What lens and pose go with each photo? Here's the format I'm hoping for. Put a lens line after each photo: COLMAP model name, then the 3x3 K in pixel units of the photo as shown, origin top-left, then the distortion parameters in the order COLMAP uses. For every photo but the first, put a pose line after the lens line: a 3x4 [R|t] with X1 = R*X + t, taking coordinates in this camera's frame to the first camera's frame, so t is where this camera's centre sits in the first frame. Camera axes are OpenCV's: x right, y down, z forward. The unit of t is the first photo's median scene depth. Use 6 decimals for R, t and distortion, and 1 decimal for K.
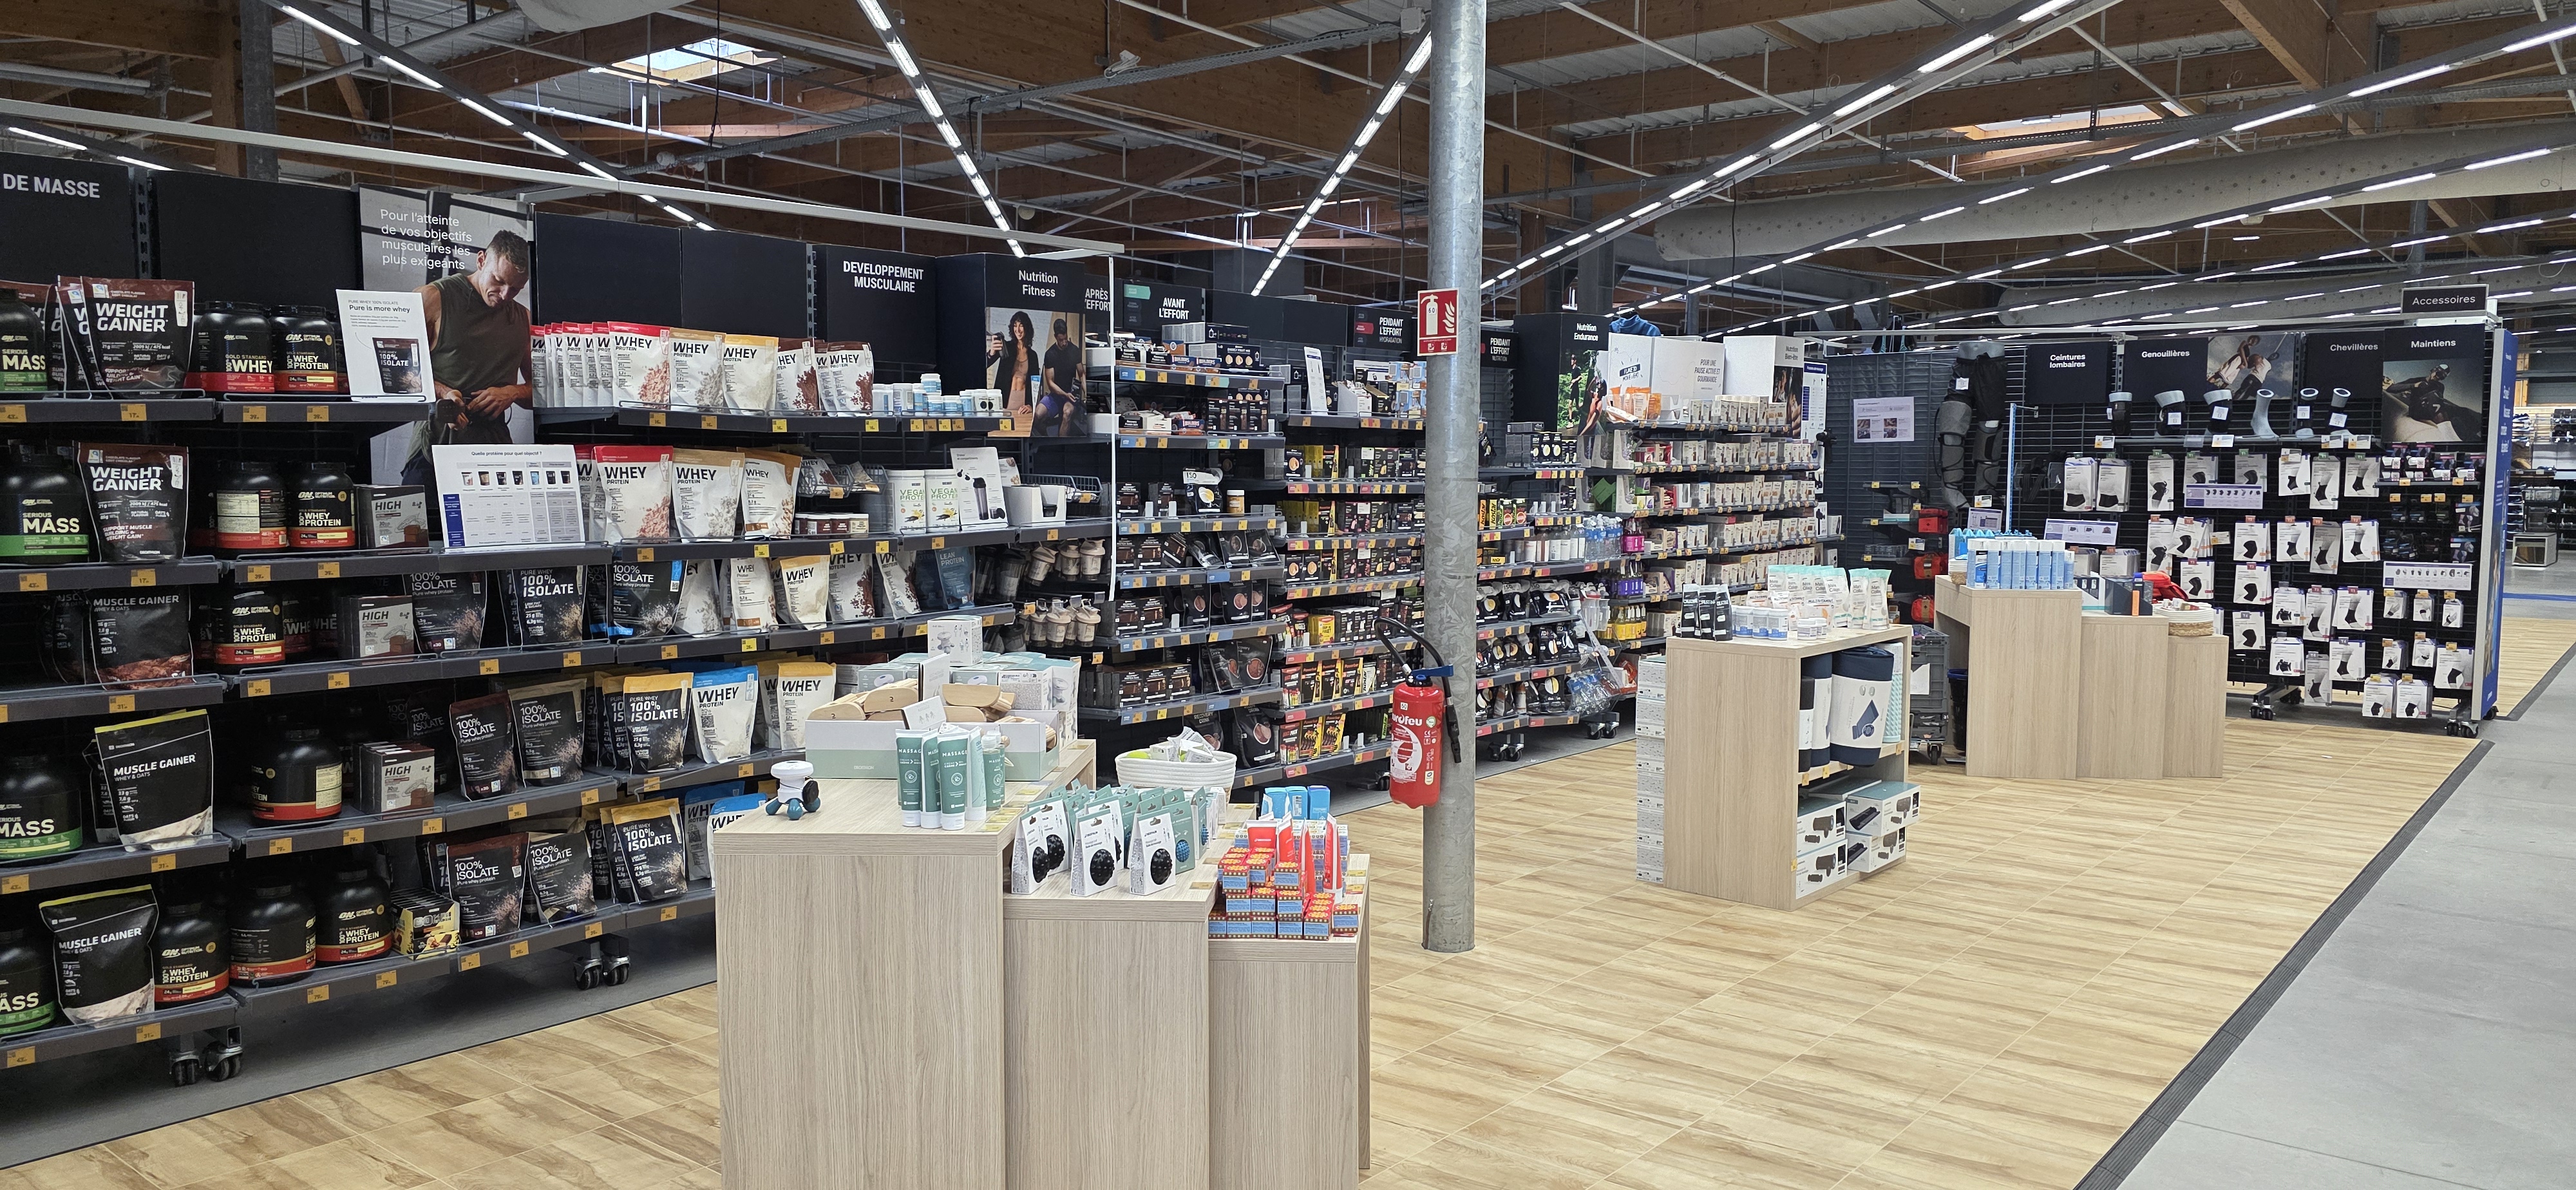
lens RADIAL K [[1725.1, 0, 1308.0], [0, 1725.1, 613.1], [0, 0, 1]] dist [0.110882, -0.178611]
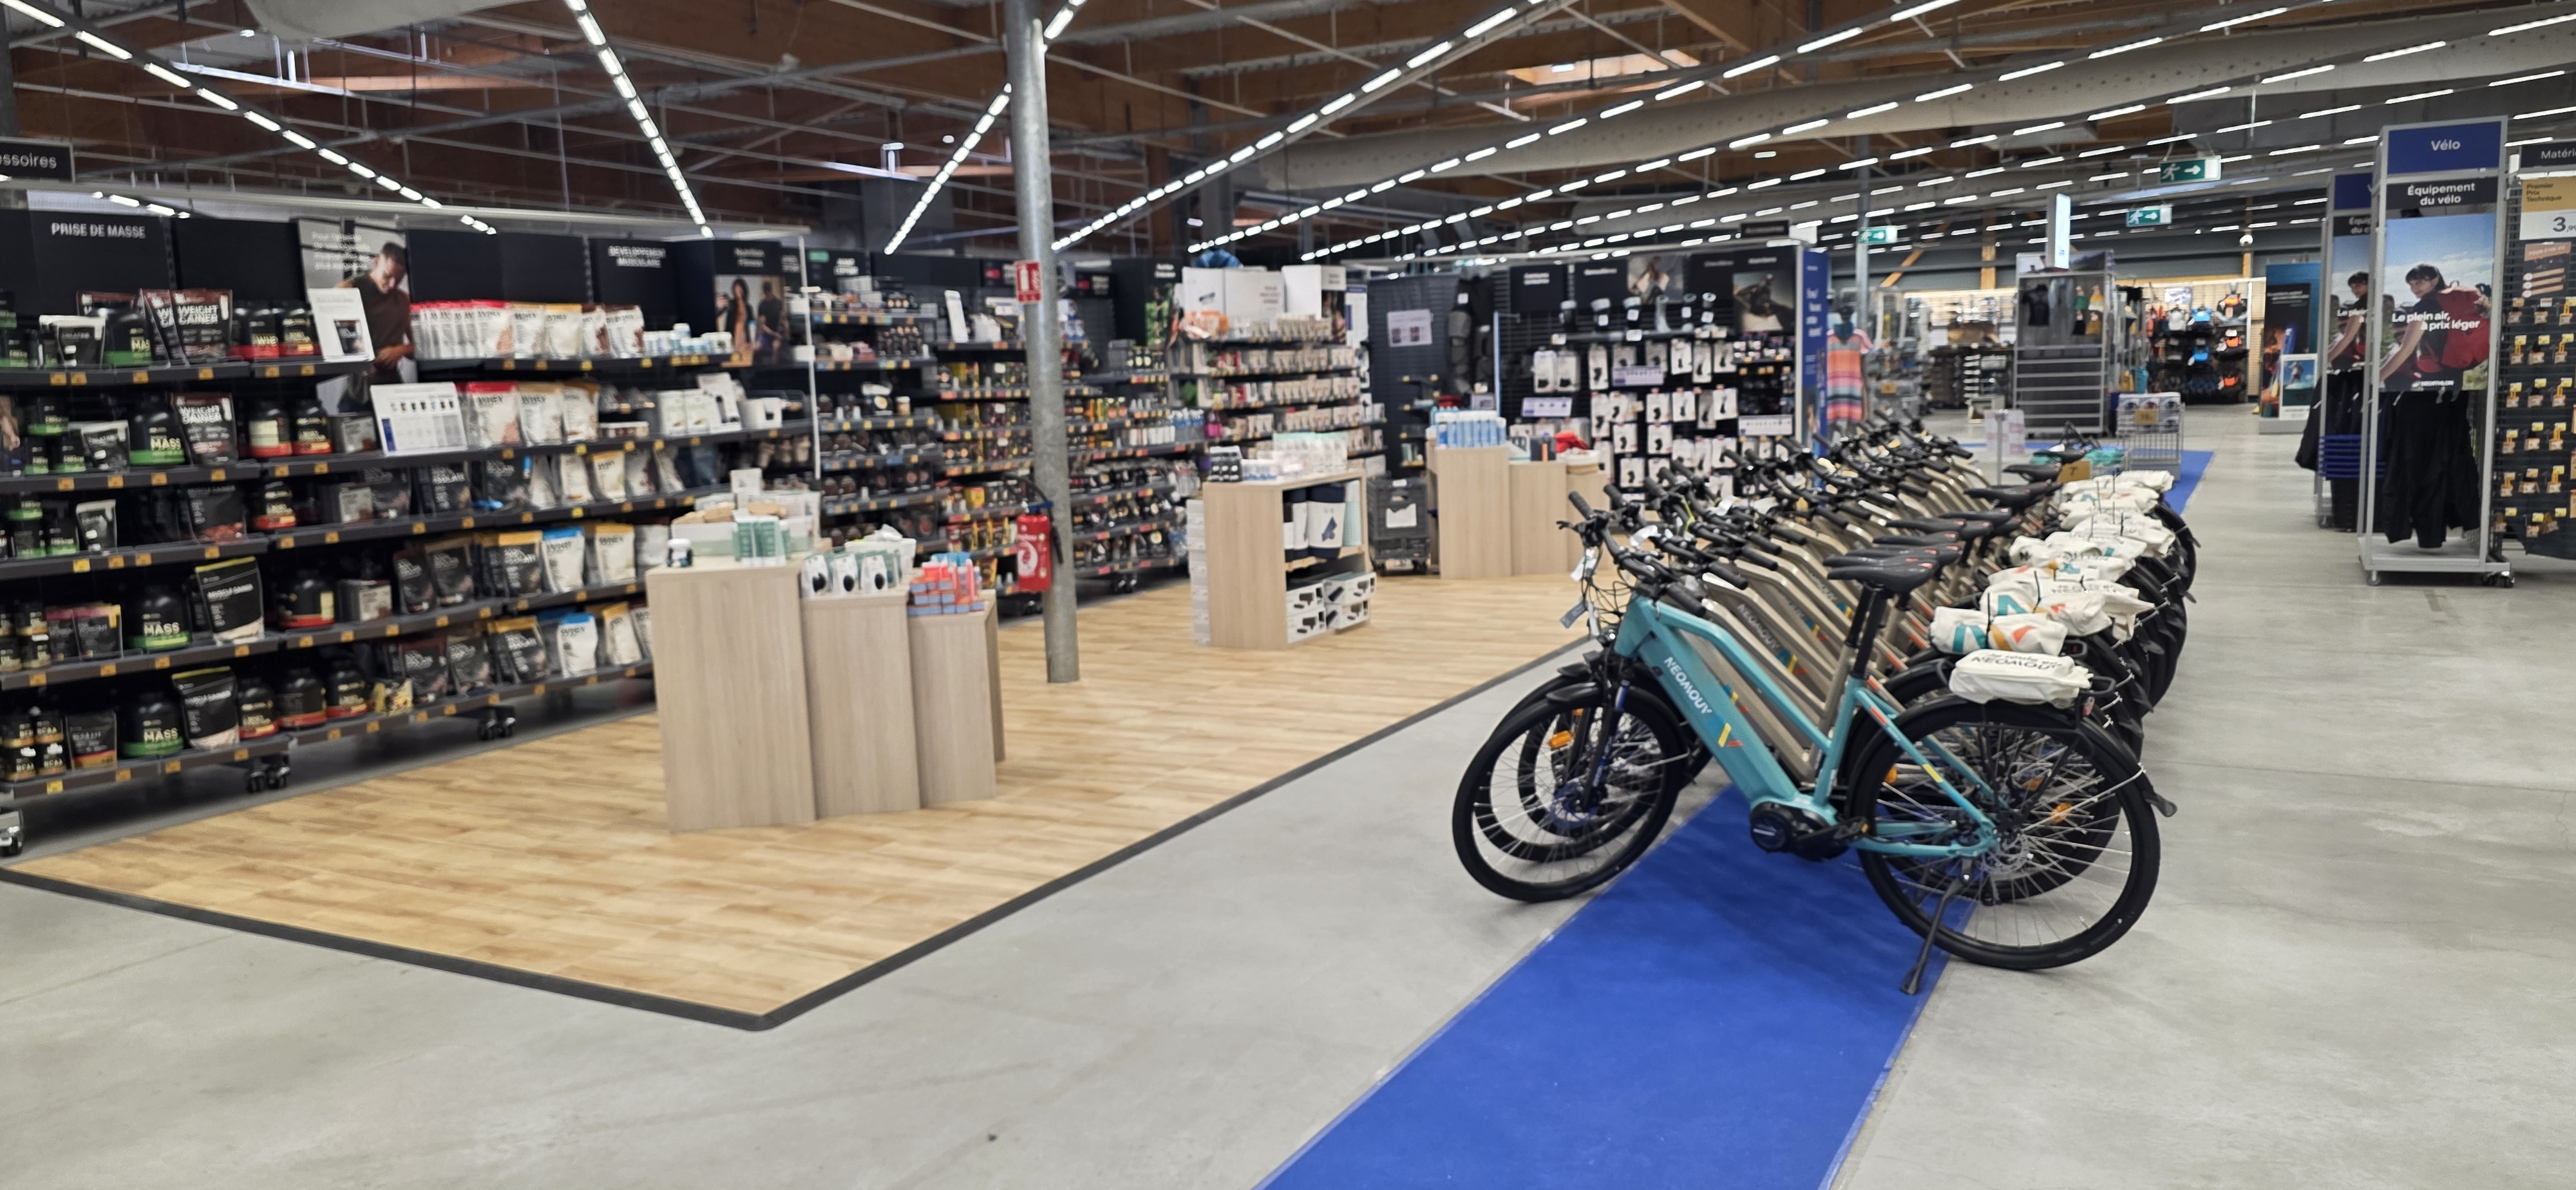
lens RADIAL K [[1725.1, 0, 1308.0], [0, 1725.1, 613.1], [0, 0, 1]] dist [0.110882, -0.178611]
pose [[0.981557, -0.066215, 0.179336, 0.019910], [0.057052, 0.996812, 0.055783, 0.051179], [-0.182458, -0.044523, 0.982205, -0.542446]]
